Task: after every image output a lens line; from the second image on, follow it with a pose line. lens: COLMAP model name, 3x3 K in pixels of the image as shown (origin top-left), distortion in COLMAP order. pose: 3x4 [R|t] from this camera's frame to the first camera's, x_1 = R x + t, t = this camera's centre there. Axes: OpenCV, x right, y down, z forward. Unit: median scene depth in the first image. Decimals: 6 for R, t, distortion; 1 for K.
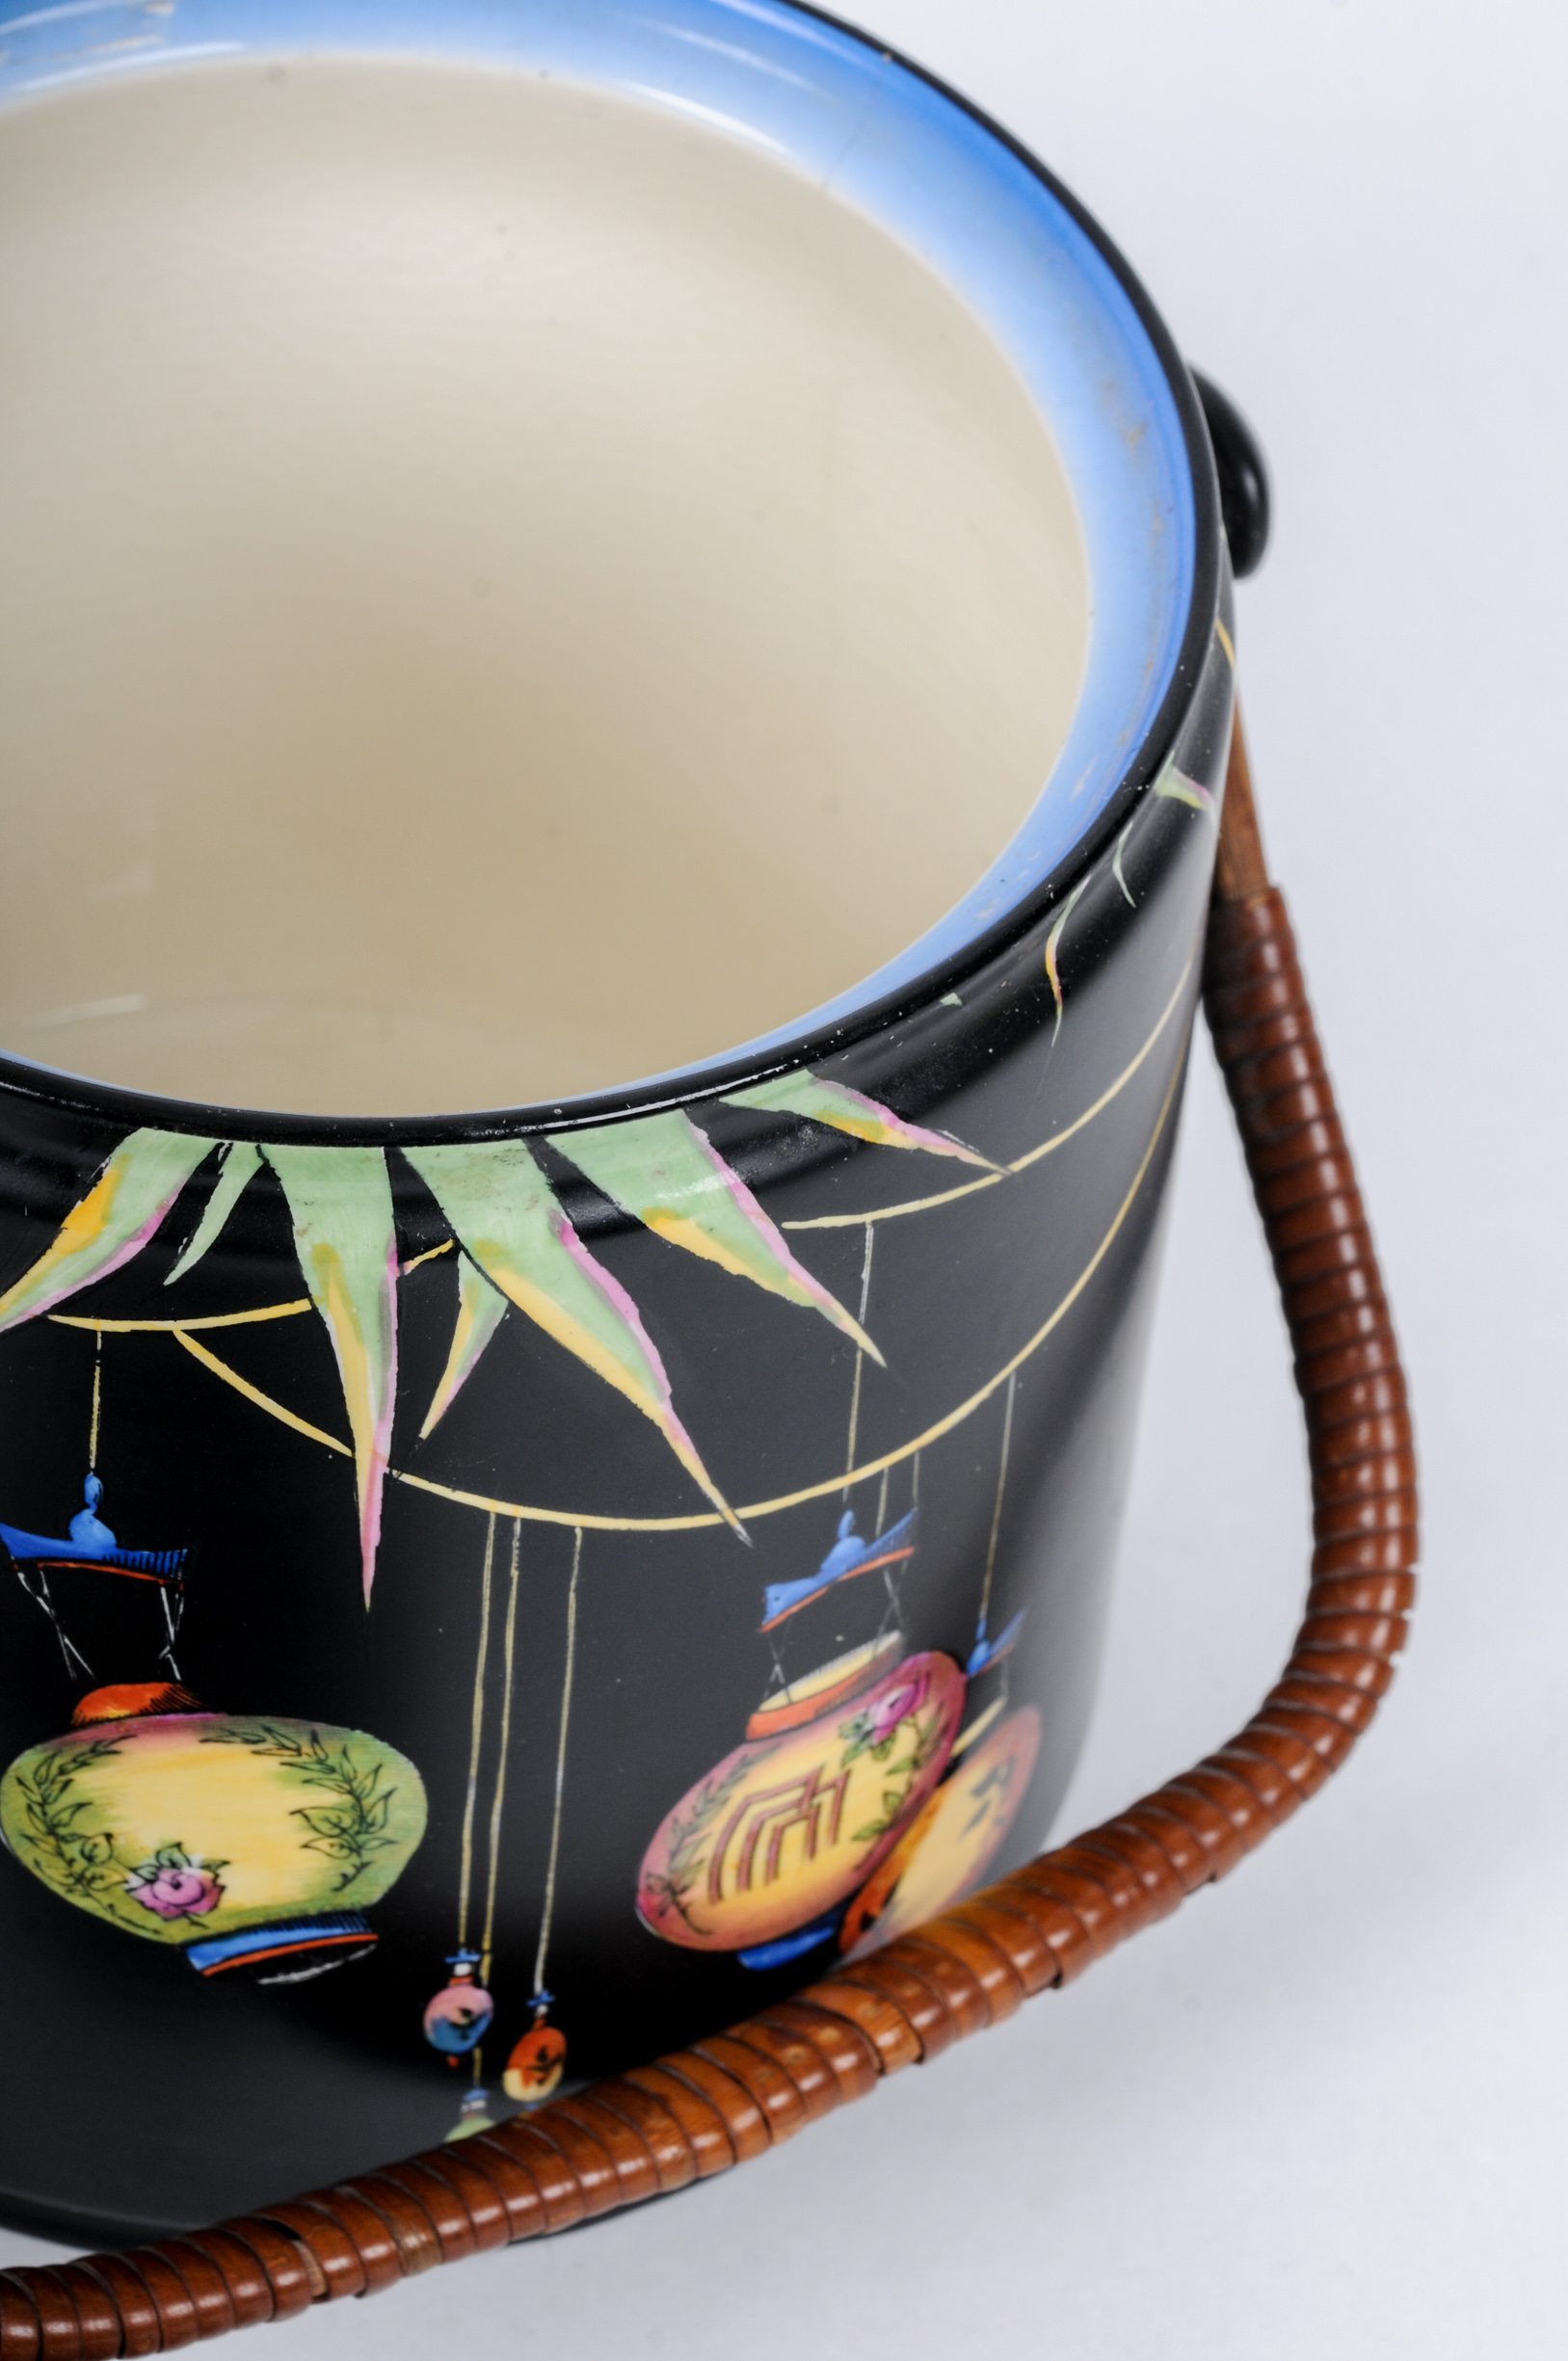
lens RADIAL K [[11706.6, 0, 784.0], [0, 11706.6, 1180.5], [0, 0, 1]] dist [0.057874, -1.762424]
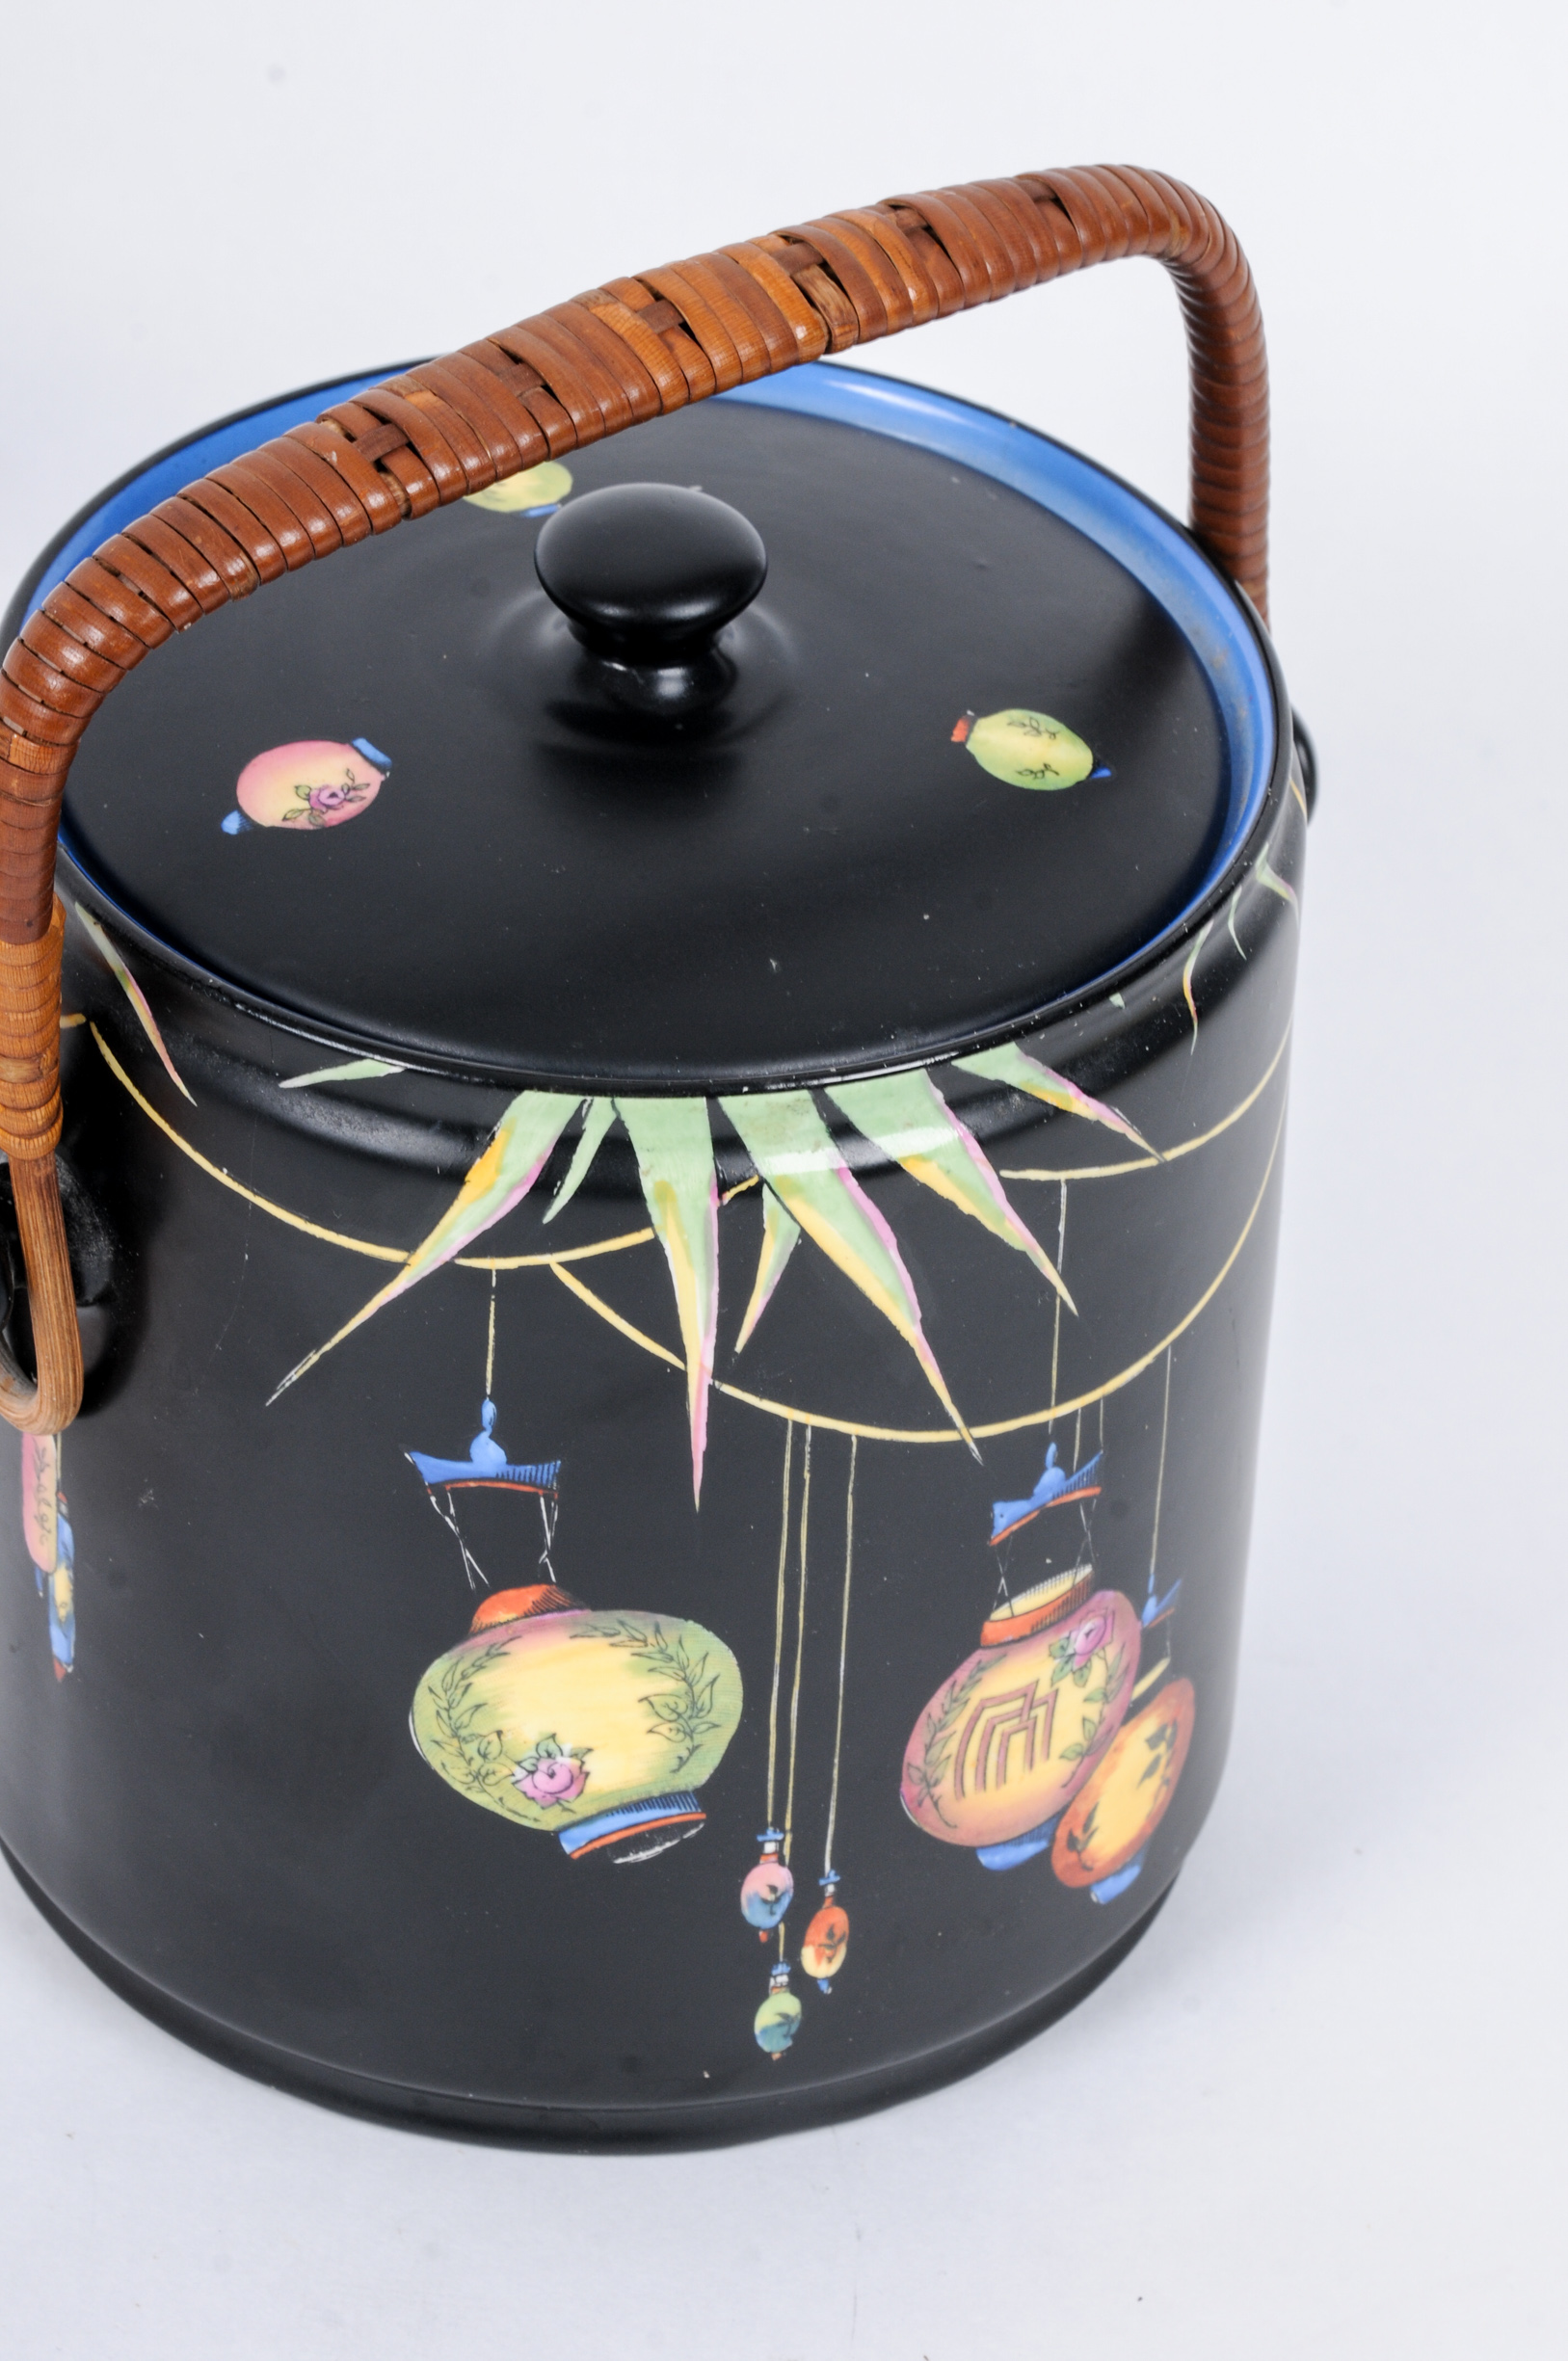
lens RADIAL K [[11706.6, 0, 784.0], [0, 11706.6, 1180.5], [0, 0, 1]] dist [0.057874, -1.762424]
pose [[0.998530, -0.048236, 0.024742, -0.056559], [0.052149, 0.979357, -0.195297, 0.258186], [-0.014811, 0.196300, 0.980432, -0.300666]]
